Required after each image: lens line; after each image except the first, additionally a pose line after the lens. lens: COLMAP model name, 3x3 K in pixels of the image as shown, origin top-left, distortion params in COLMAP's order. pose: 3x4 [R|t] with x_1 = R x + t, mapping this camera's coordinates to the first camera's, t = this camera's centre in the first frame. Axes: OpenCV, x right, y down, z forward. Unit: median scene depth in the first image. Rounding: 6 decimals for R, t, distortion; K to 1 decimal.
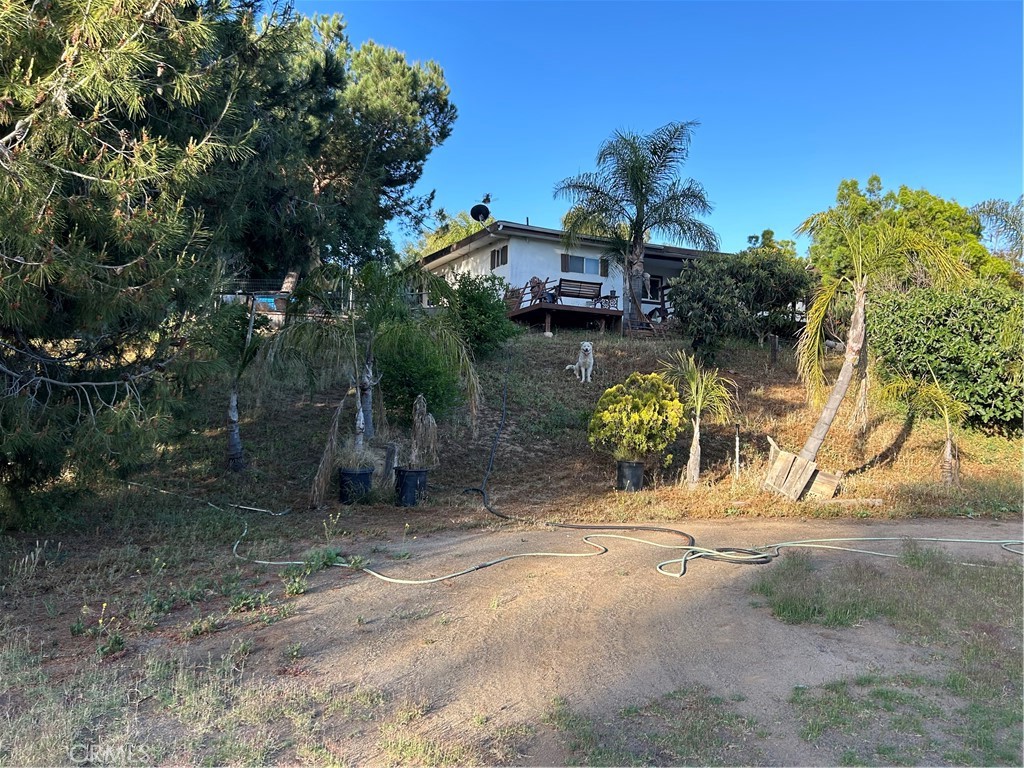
lens RADIAL K [[764.4, 0, 515.5], [0, 764.4, 373.8], [0, 0, 1]] dist [0.060718, -0.050326]
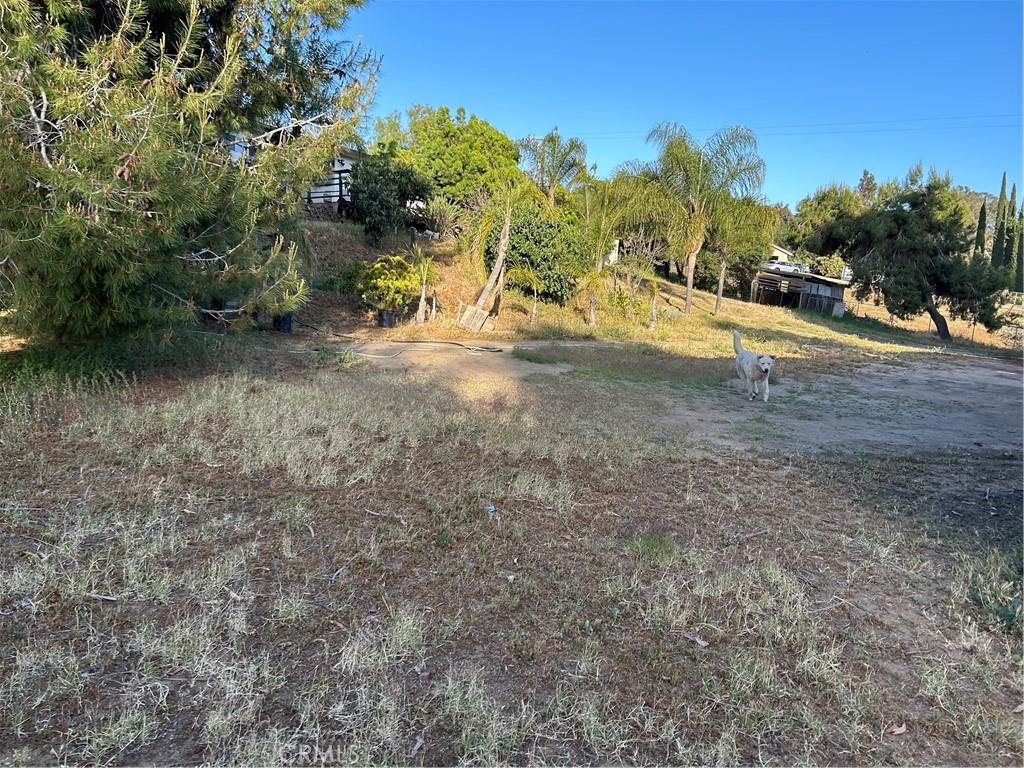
lens RADIAL K [[764.4, 0, 506.1], [0, 764.4, 384.5], [0, 0, 1]] dist [0.060718, -0.050326]
pose [[0.829813, -0.036205, 0.556866, -0.563126], [-0.067120, 0.984173, 0.164006, -0.016779], [-0.553991, -0.173471, 0.814249, -0.517717]]
